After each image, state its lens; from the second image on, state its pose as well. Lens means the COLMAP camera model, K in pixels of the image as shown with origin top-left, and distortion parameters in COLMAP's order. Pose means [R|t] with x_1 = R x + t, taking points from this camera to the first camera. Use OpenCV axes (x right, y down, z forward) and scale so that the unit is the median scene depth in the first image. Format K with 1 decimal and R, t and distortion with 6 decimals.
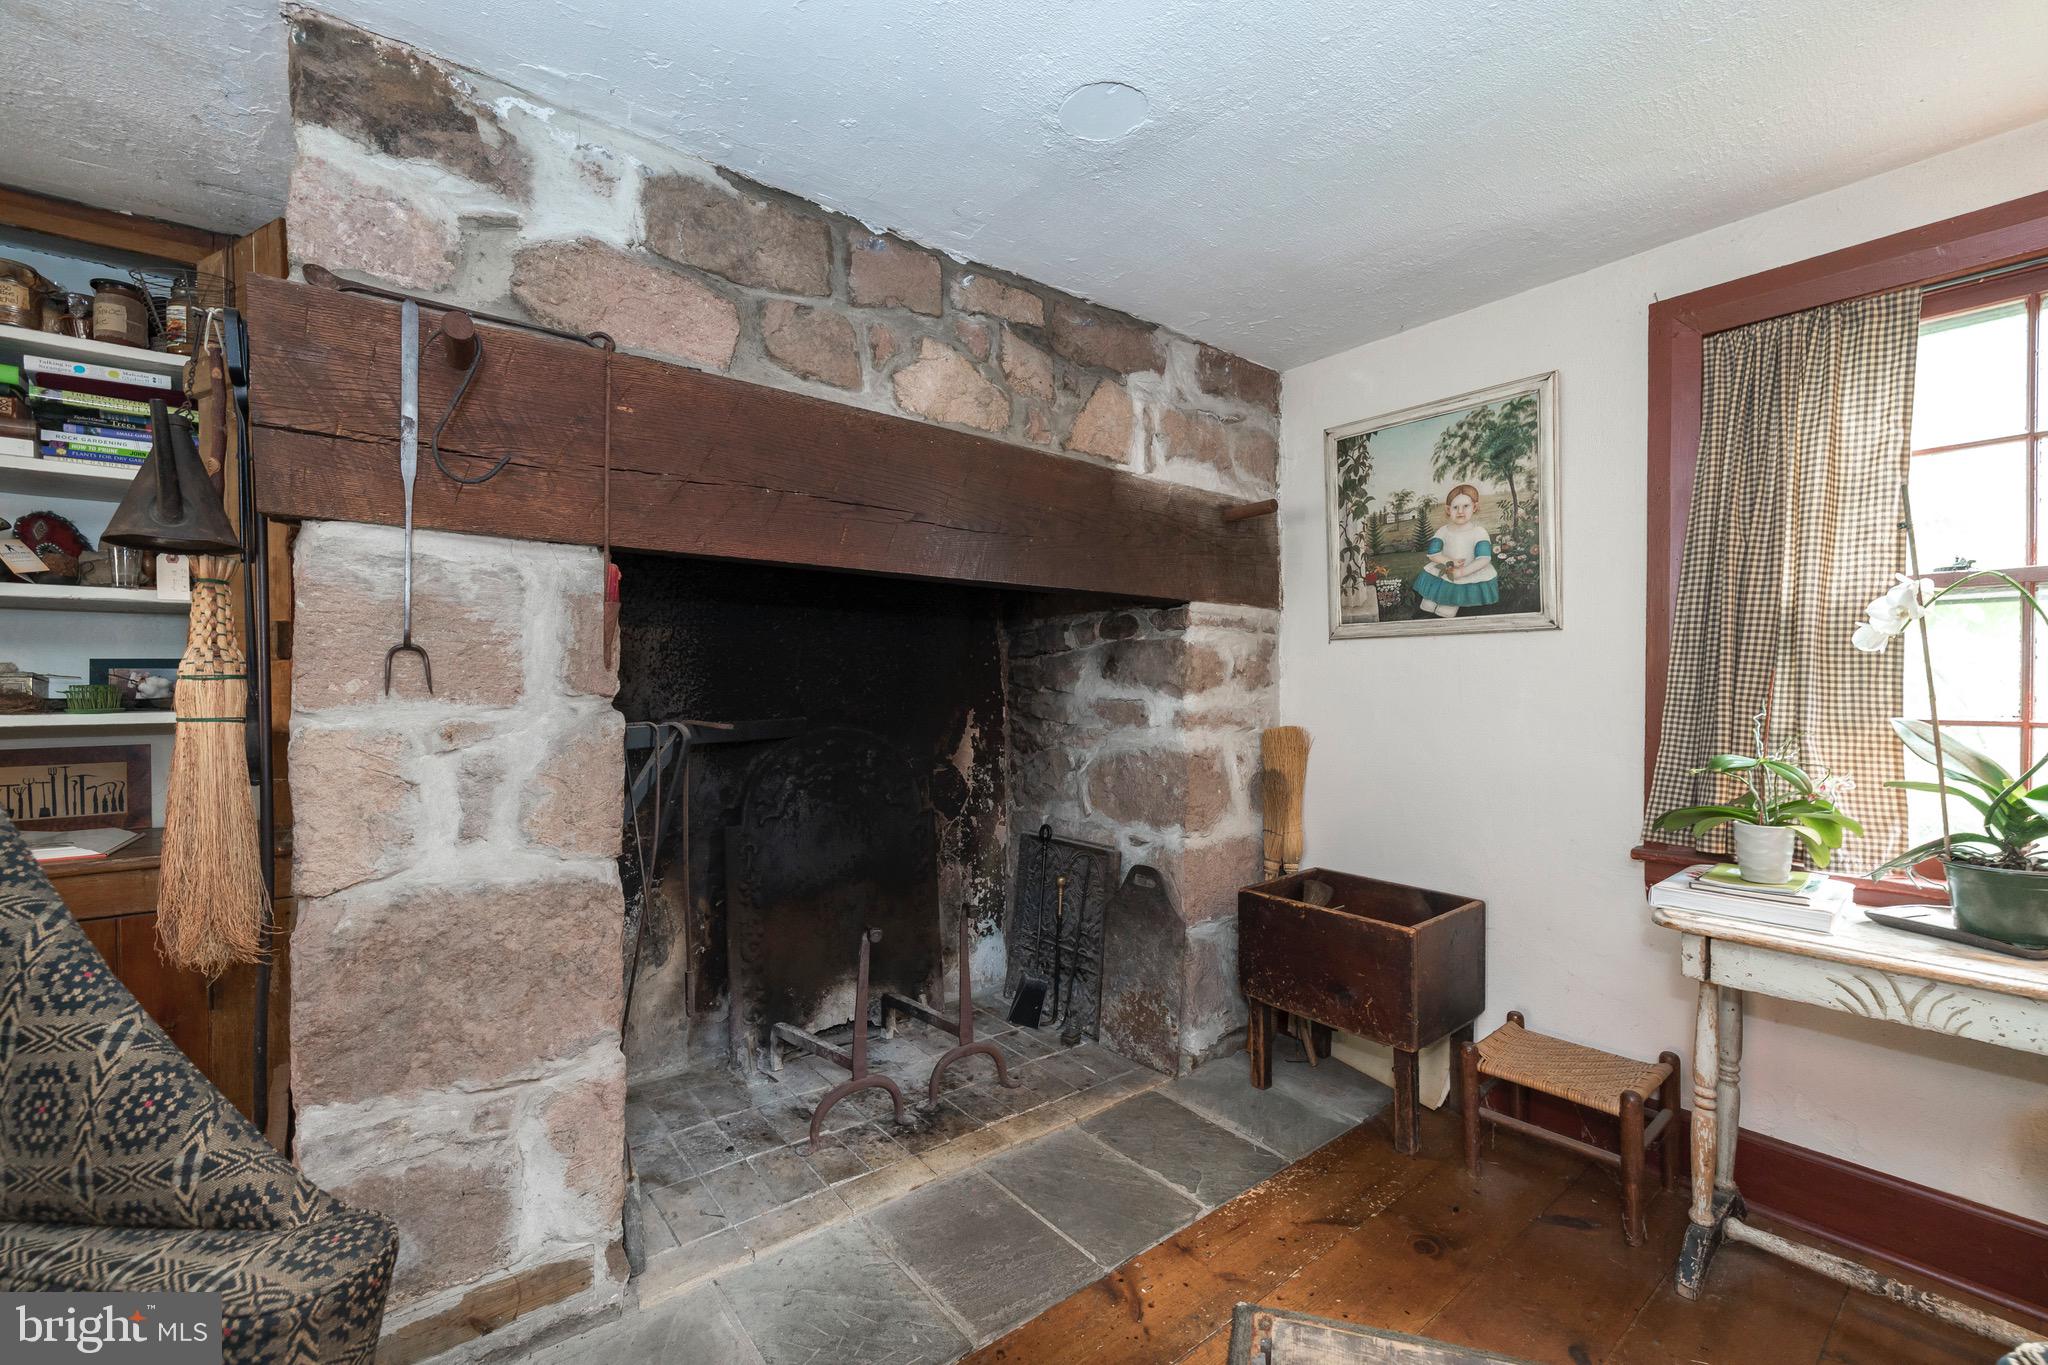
lens RADIAL K [[849.8, 0, 1029.8], [0, 849.8, 690.3], [0, 0, 1]] dist [-0.000447, -0.000059]
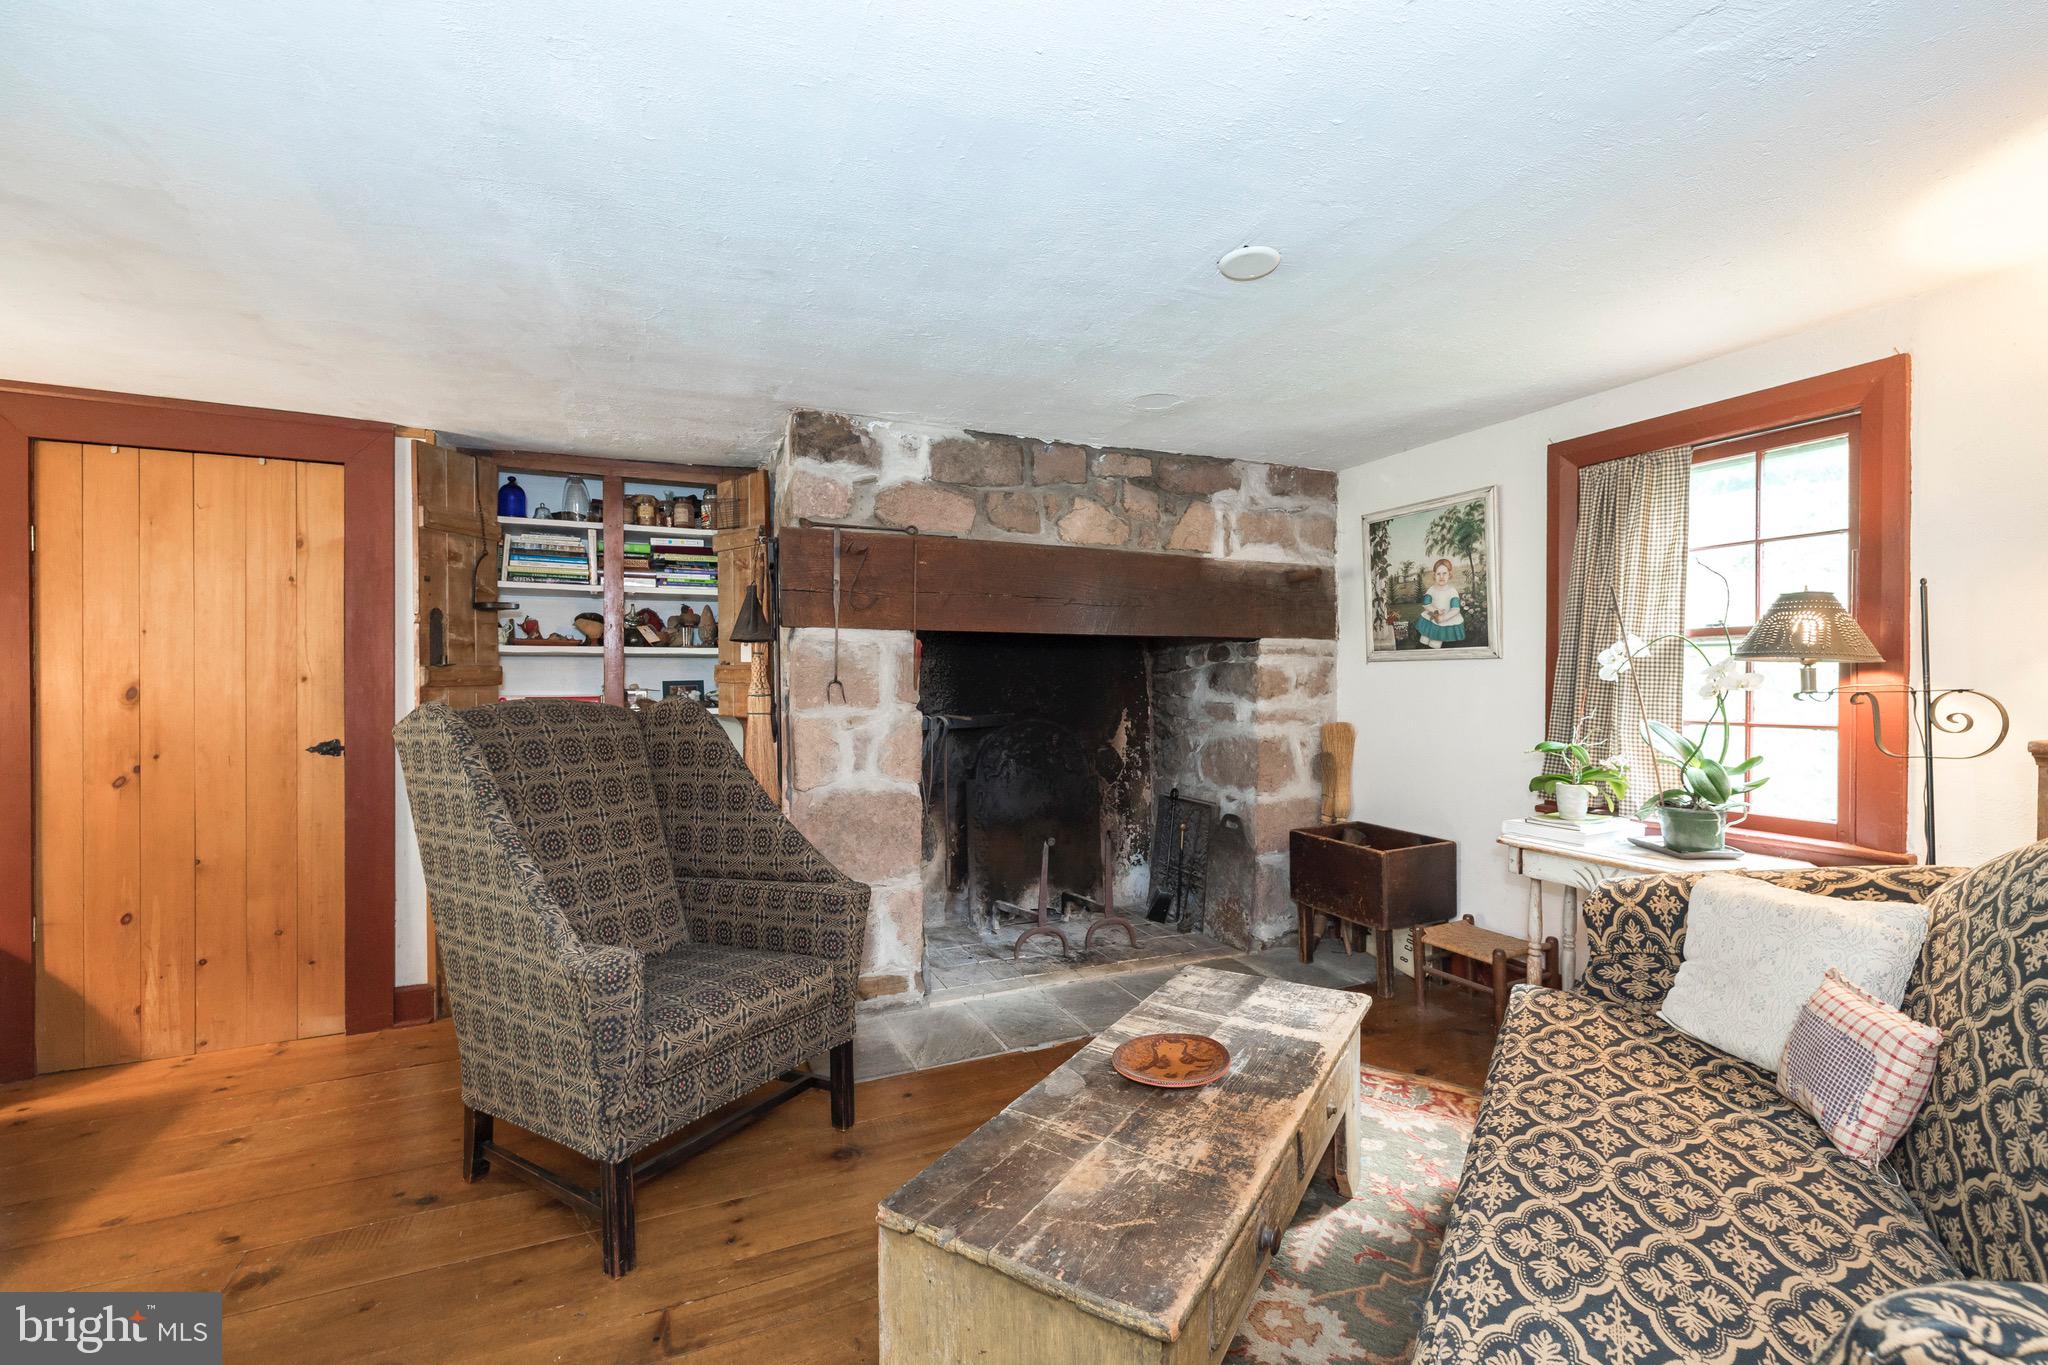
lens RADIAL K [[849.8, 0, 1029.8], [0, 849.8, 690.3], [0, 0, 1]] dist [-0.000447, -0.000059]
pose [[0.967085, 0.000902, -0.254453, 0.196927], [0.000860, 0.999976, 0.006813, -0.025680], [0.254453, -0.006807, 0.967061, -0.615013]]
